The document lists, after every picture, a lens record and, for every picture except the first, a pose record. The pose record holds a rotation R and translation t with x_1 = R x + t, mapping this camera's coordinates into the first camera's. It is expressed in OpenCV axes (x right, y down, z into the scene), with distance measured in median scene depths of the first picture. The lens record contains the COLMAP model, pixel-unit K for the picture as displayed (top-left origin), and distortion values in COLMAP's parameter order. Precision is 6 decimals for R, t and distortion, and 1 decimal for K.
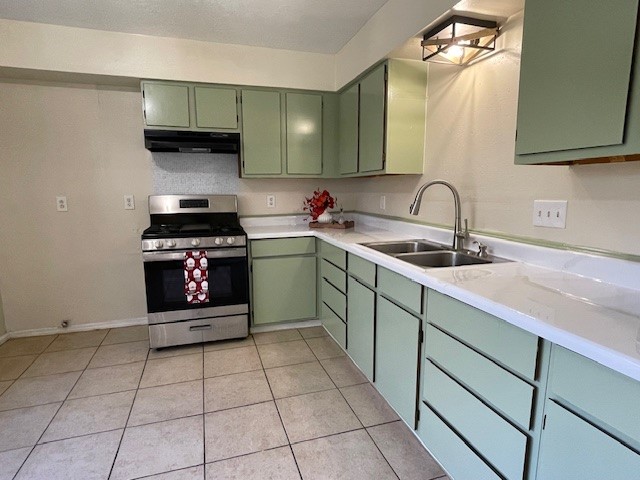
lens RADIAL K [[361.9, 0, 320.6], [0, 361.9, 247.5], [0, 0, 1]] dist [-0.006647, -0.007393]
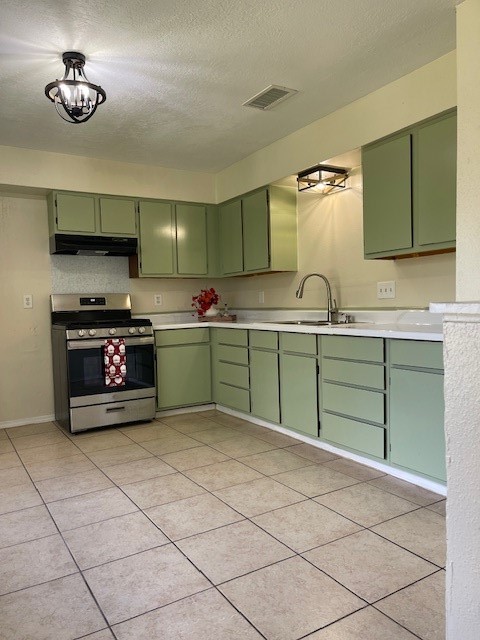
lens RADIAL K [[483.3, 0, 240.5], [0, 483.3, 327.5], [0, 0, 1]] dist [0.061390, -0.079960]
pose [[0.971252, -0.035515, 0.235389, -0.299948], [0.062739, 0.992038, -0.109196, 0.156748], [-0.229637, 0.120824, 0.965748, -0.539886]]
